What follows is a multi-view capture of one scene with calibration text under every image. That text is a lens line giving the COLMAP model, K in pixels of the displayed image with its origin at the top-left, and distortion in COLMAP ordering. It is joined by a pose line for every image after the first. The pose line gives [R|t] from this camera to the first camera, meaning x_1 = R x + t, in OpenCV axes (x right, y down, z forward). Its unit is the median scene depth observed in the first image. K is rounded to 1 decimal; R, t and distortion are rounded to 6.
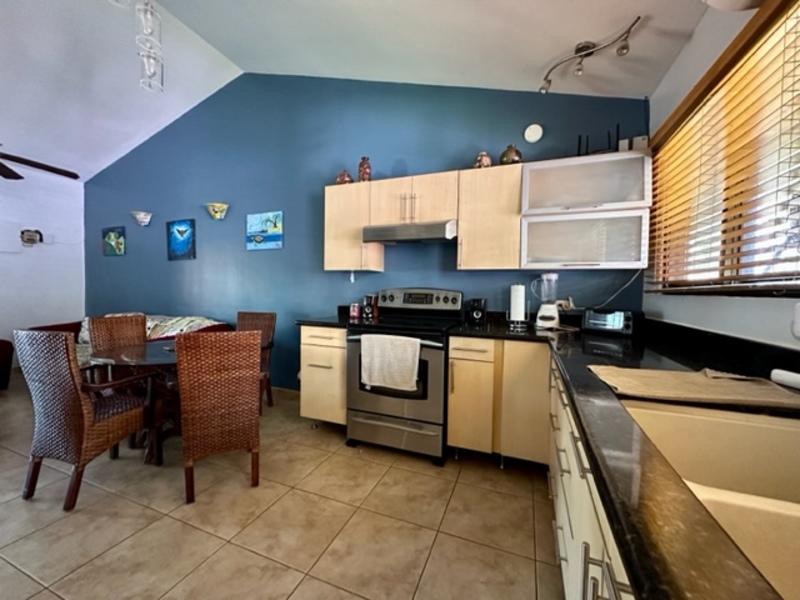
lens RADIAL K [[320.5, 0, 397.0], [0, 320.5, 301.5], [0, 0, 1]] dist [-0.000455, 0.001391]
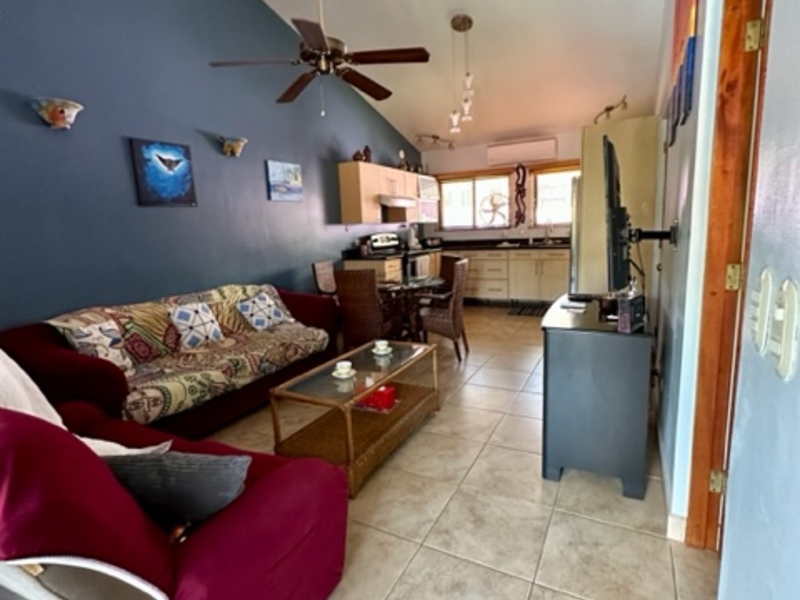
lens RADIAL K [[429.3, 0, 399.1], [0, 429.3, 300.9], [0, 0, 1]] dist [-0.004516, -0.000966]
pose [[0.110488, -0.188487, 0.975841, -1.627910], [0.073513, 0.980713, 0.181104, -0.071969], [-0.991155, 0.051728, 0.122213, 0.491937]]
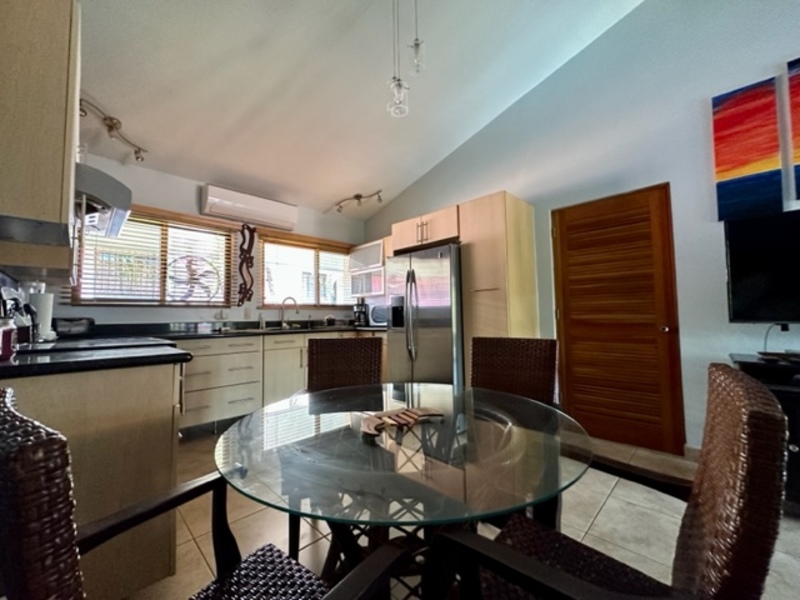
lens RADIAL K [[320.5, 0, 396.9], [0, 320.5, 300.9], [0, 0, 1]] dist [-0.000455, 0.001391]
pose [[-0.921880, 0.017468, 0.387082, -0.535427], [0.010437, 0.999740, -0.020258, -0.002513], [-0.387335, -0.014636, -0.921823, 0.924894]]
